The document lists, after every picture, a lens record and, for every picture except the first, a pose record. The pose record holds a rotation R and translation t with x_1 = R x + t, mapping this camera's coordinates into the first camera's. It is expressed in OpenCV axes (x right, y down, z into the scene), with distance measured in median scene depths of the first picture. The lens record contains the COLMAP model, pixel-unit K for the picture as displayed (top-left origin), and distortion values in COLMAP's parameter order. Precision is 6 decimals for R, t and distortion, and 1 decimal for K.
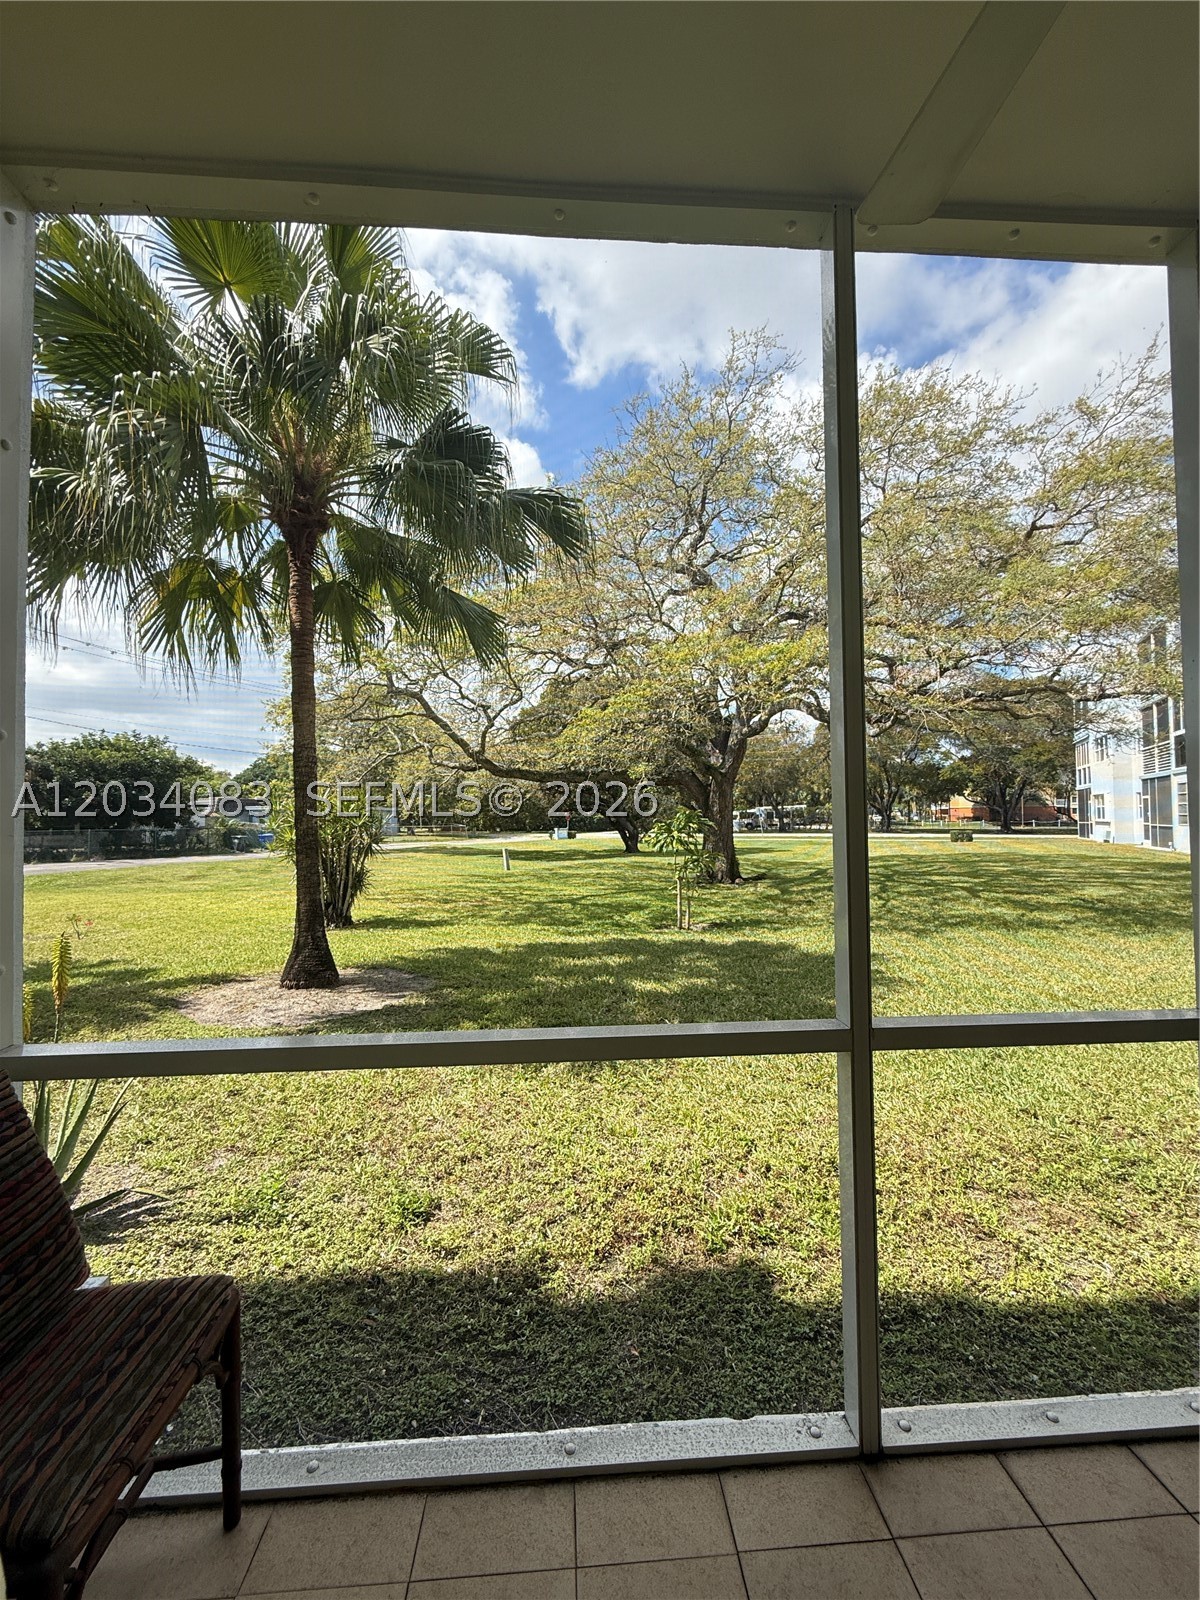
lens RADIAL K [[636.9, 0, 600.0], [0, 636.9, 800.0], [0, 0, 1]] dist [-0.000636, -0.000253]
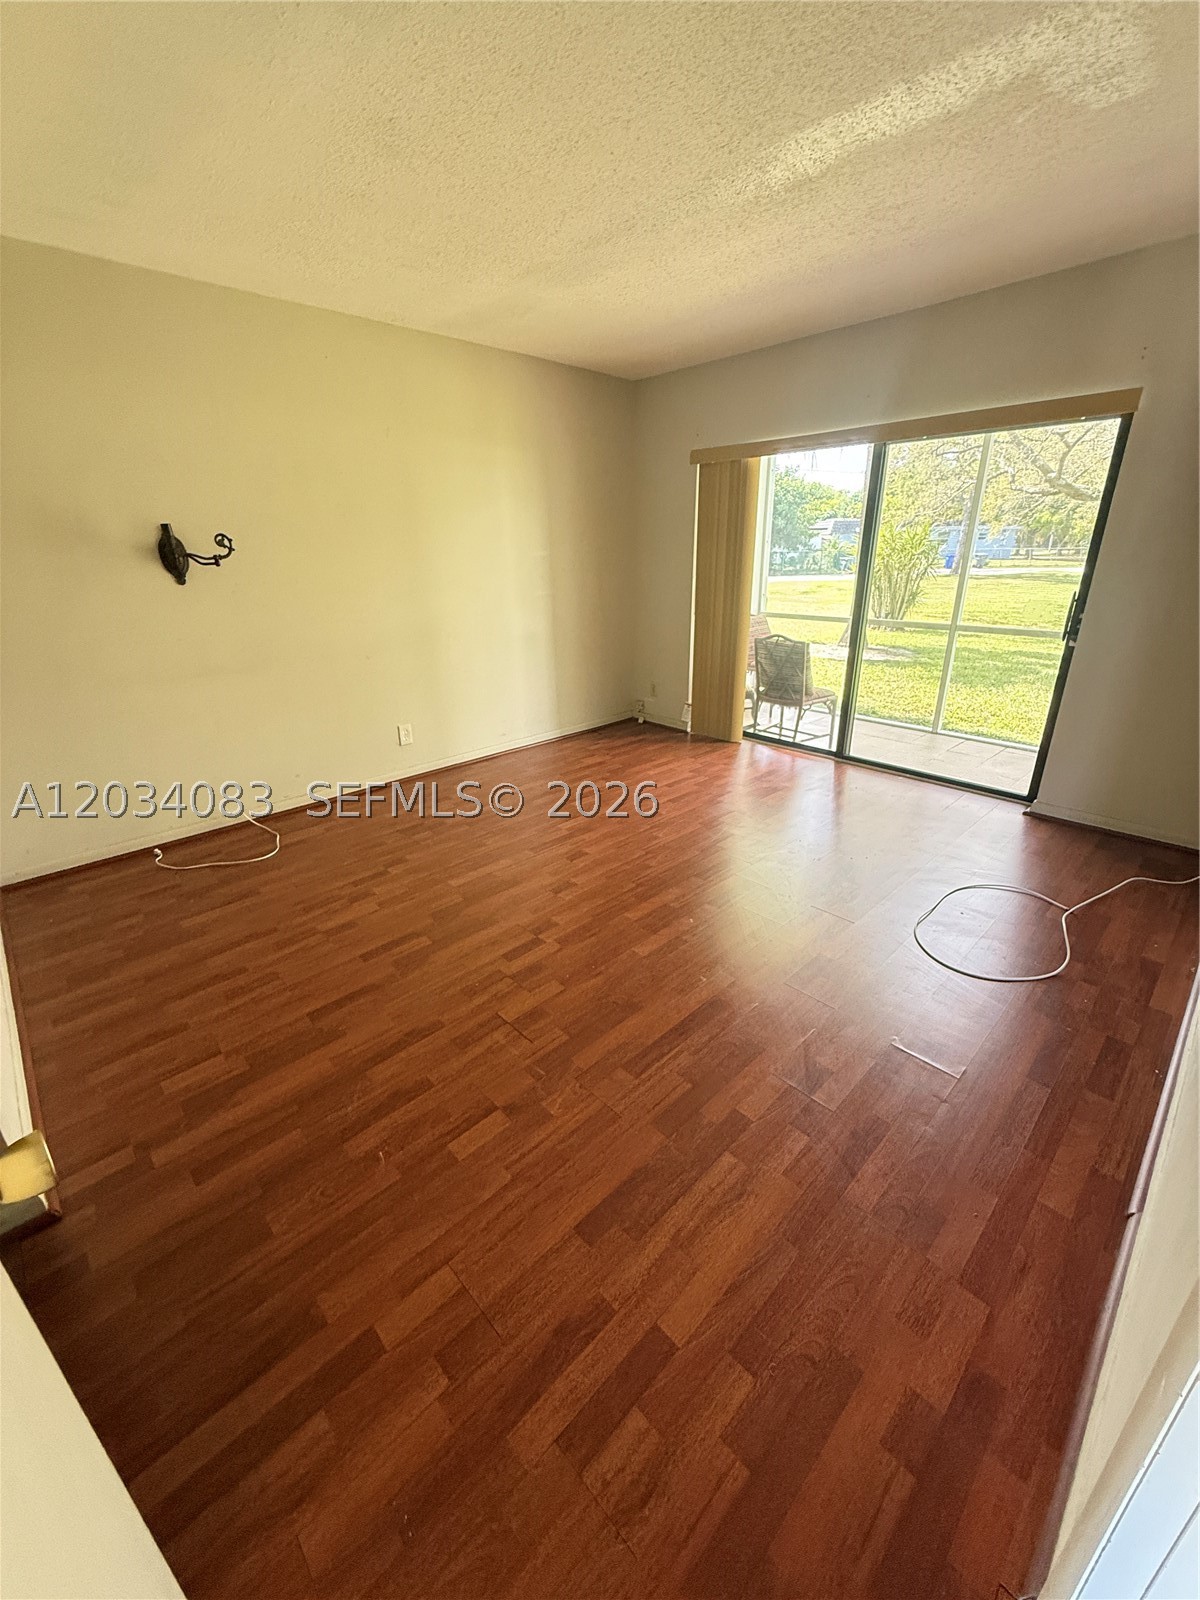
lens RADIAL K [[636.9, 0, 600.0], [0, 636.9, 800.0], [0, 0, 1]] dist [-0.000636, -0.000253]
pose [[0.647897, 0.282695, -0.707328, 0.077159], [0.029115, 0.918714, 0.393848, -0.007211], [0.761171, -0.275767, 0.587002, -0.125842]]
